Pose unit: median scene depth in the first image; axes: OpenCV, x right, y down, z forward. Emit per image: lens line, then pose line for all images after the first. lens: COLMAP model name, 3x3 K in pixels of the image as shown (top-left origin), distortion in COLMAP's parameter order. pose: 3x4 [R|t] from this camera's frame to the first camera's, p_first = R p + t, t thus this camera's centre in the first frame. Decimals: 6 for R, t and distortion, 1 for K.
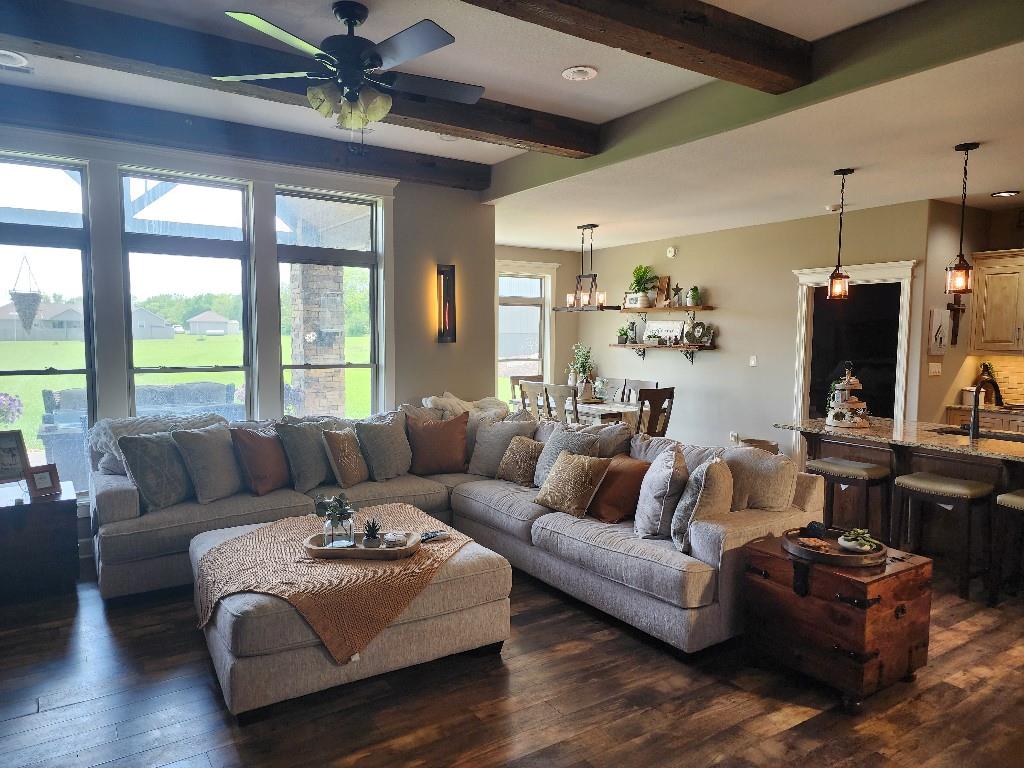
lens RADIAL K [[690.3, 0, 512.0], [0, 690.3, 384.0], [0, 0, 1]] dist [0.079366, -0.082665]
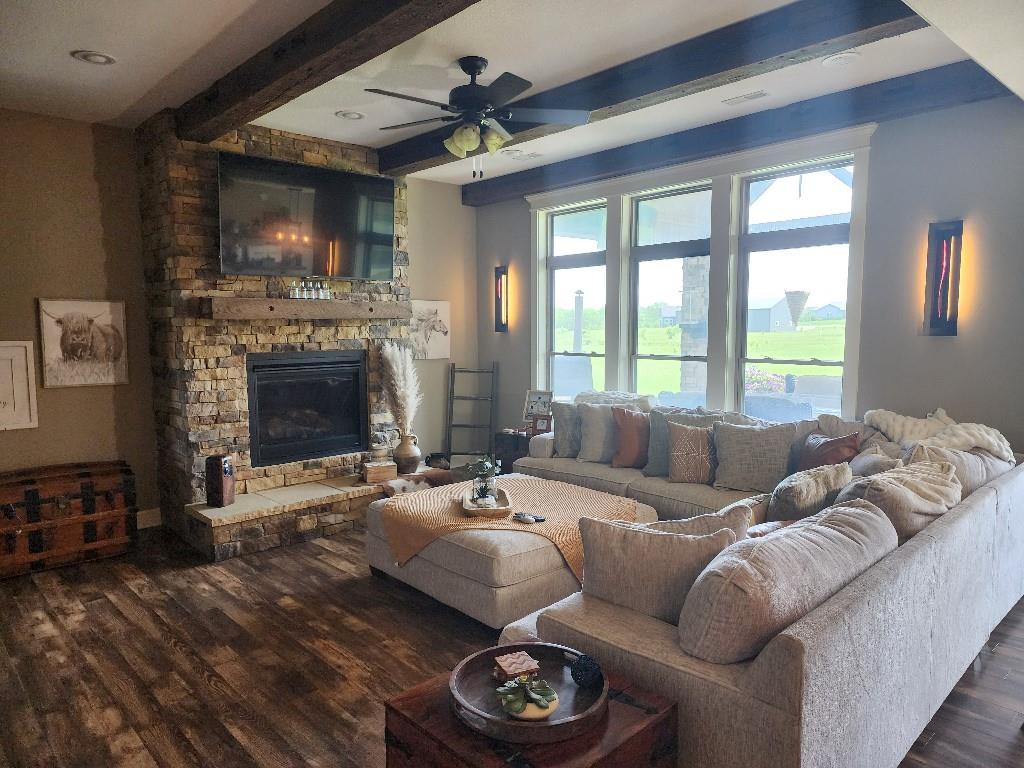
lens RADIAL K [[690.3, 0, 512.0], [0, 690.3, 384.0], [0, 0, 1]] dist [0.079366, -0.082665]
pose [[0.161485, 0.079303, -0.983684, 0.566897], [-0.059607, 0.995730, 0.070489, -0.036118], [0.985073, 0.047252, 0.165522, 0.487437]]
